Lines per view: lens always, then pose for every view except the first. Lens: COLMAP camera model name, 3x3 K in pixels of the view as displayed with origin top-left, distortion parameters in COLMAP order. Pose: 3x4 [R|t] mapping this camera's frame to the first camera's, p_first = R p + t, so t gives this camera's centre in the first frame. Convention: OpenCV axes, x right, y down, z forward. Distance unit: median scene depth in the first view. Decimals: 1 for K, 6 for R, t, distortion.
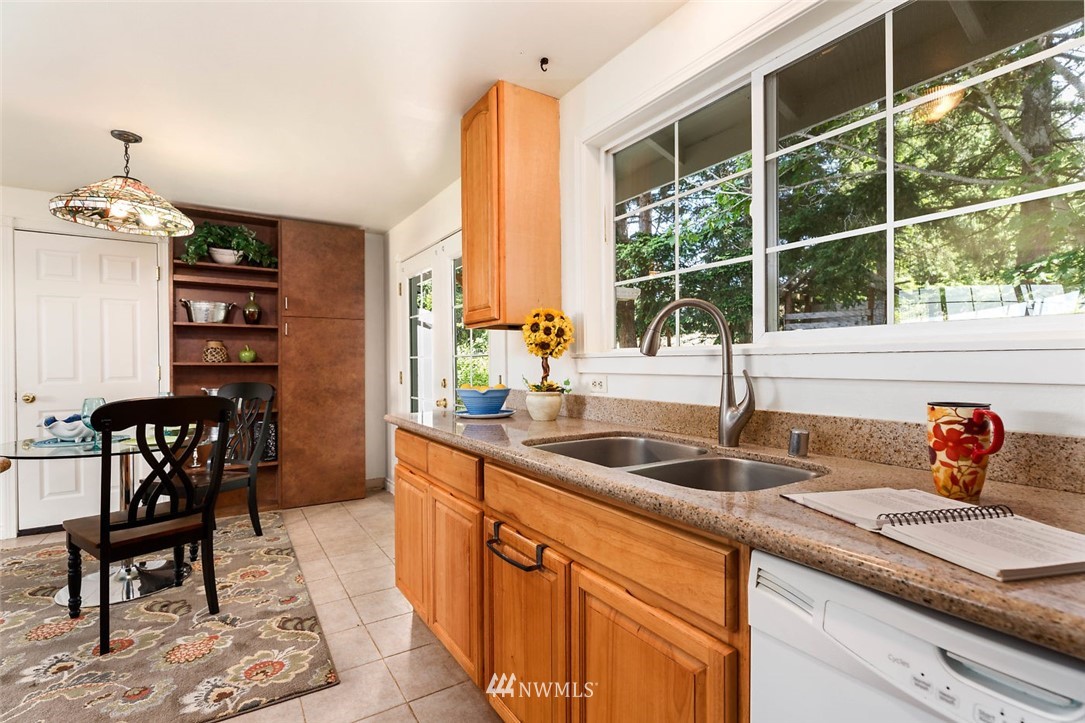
lens RADIAL K [[507.4, 0, 548.5], [0, 507.4, 365.5], [0, 0, 1]] dist [0.003403, 0.000928]
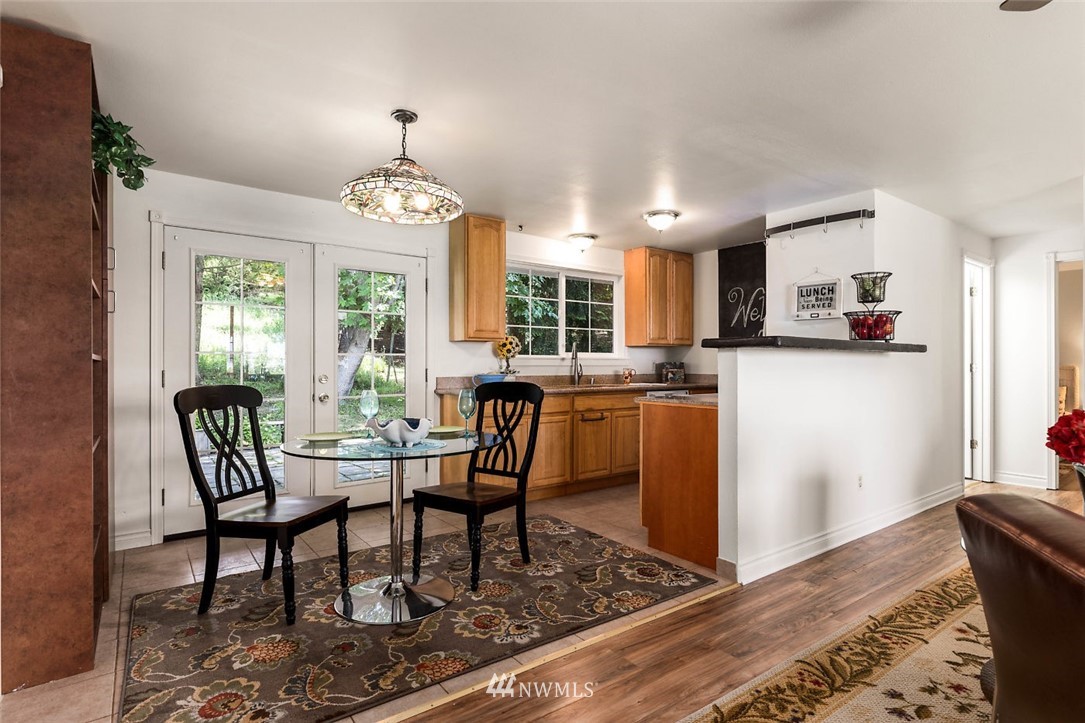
lens RADIAL K [[539.4, 0, 534.1], [0, 539.4, 367.4], [0, 0, 1]] dist [-0.009262, 0.001147]
pose [[-0.050450, -0.006728, 0.998704, -1.231235], [0.003449, 0.999970, 0.006911, 0.003941], [-0.998721, 0.003793, -0.050425, 0.546601]]
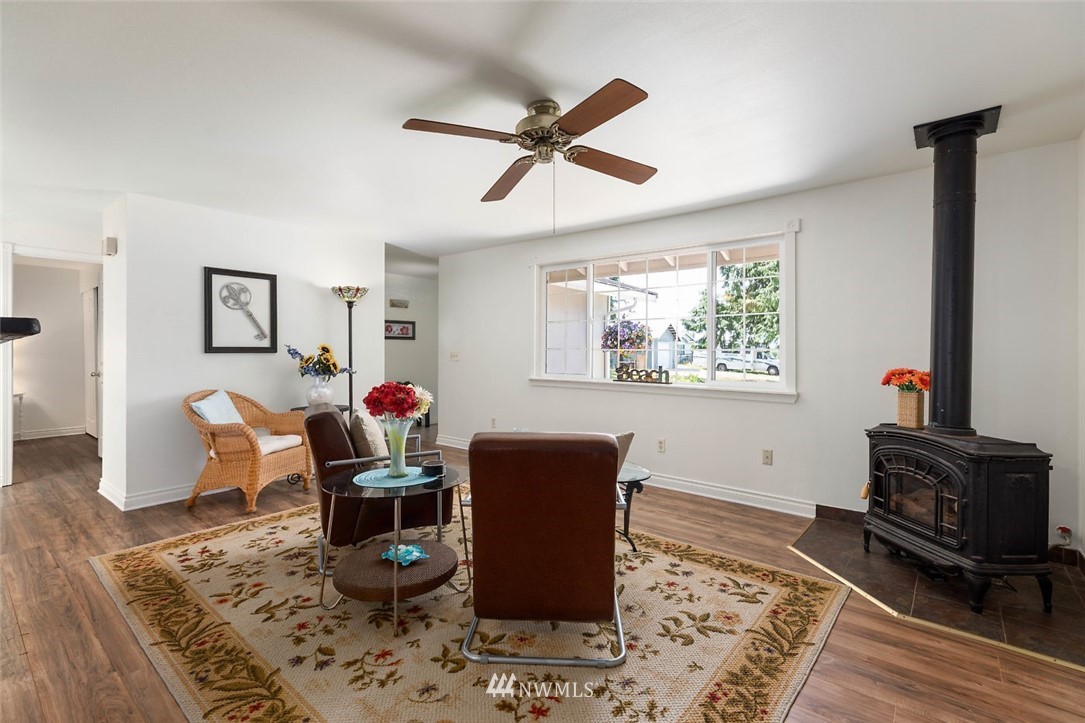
lens RADIAL K [[493.1, 0, 544.7], [0, 493.1, 357.9], [0, 0, 1]] dist [0.009389, 0.000209]
pose [[-0.954526, 0.011111, -0.297922, -0.872523], [0.006219, 0.999830, 0.017365, -0.001748], [0.298064, 0.014722, -0.954432, 0.726653]]
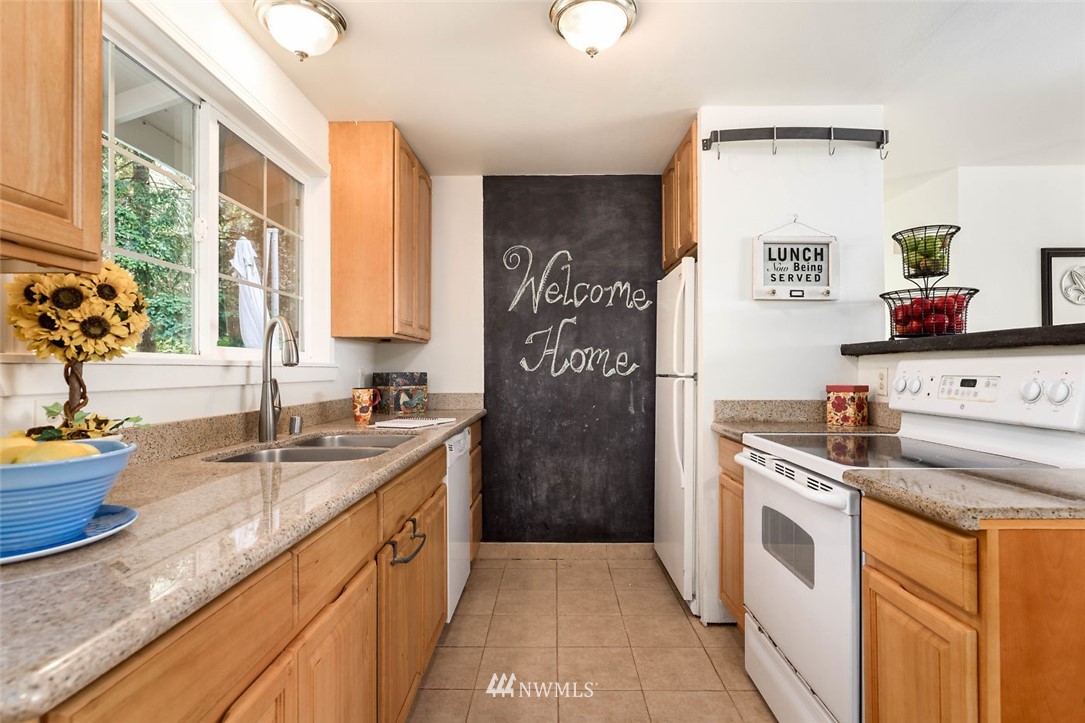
lens RADIAL K [[562.0, 0, 552.7], [0, 562.0, 365.6], [0, 0, 1]] dist [-0.004200, 0.001385]
pose [[-0.834332, 0.009009, 0.551189, -0.344072], [0.007738, 0.999959, -0.004632, -0.003665], [-0.551208, 0.000400, -0.834368, 0.643897]]
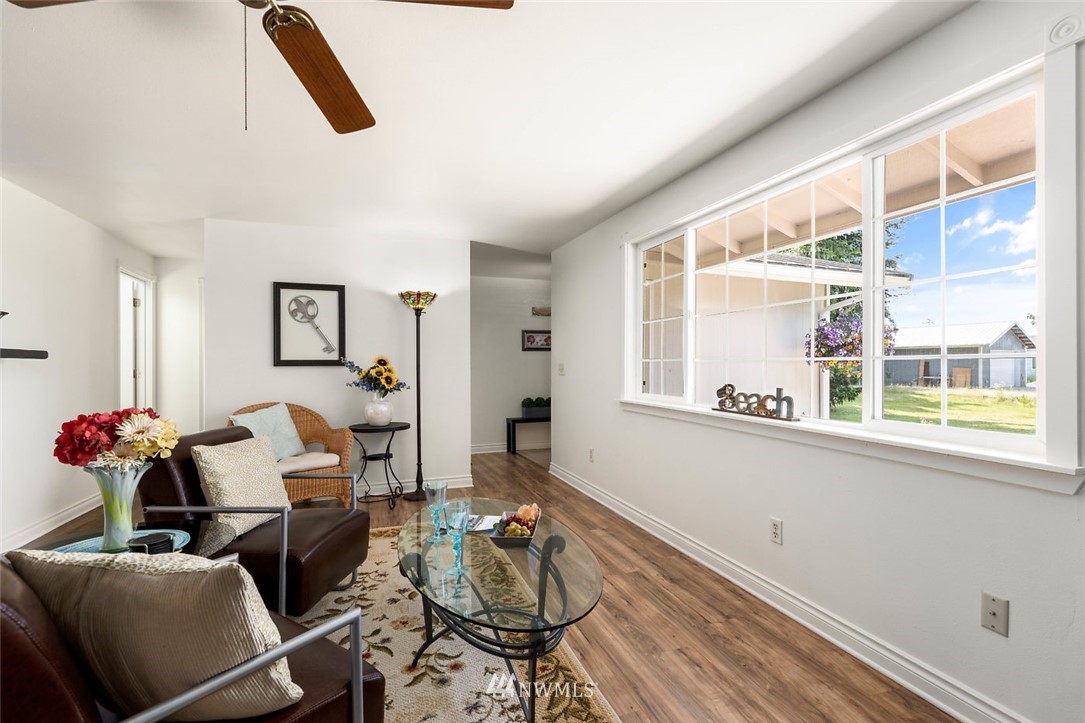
lens RADIAL K [[493.1, 0, 545.4], [0, 493.1, 363.7], [0, 0, 1]] dist [0.009389, 0.000209]
pose [[-0.973378, 0.011746, 0.228906, -1.304251], [0.011558, 0.999931, -0.002160, 0.004726], [-0.228915, 0.000543, -0.973446, 0.421353]]
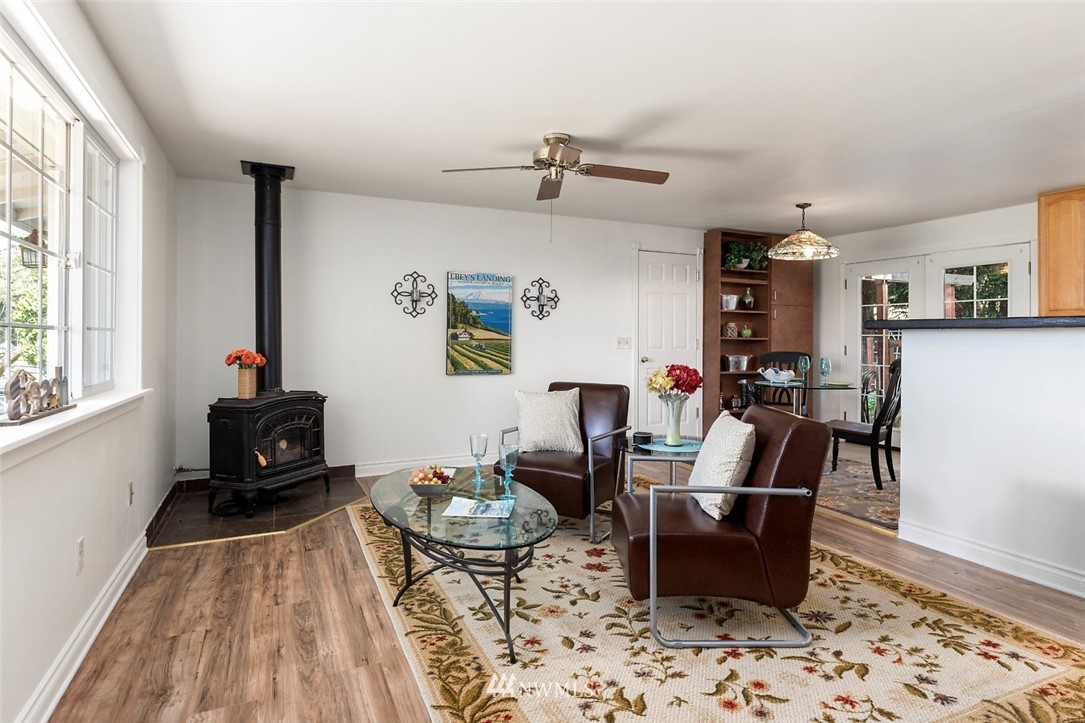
lens RADIAL K [[586.5, 0, 548.7], [0, 586.5, 339.8], [0, 0, 1]] dist [0.004963, -0.000528]
pose [[0.990709, 0.012737, -0.135398, -0.940636], [-0.012801, 0.999918, 0.000396, 0.006267], [0.135392, 0.001340, 0.990791, -0.705460]]
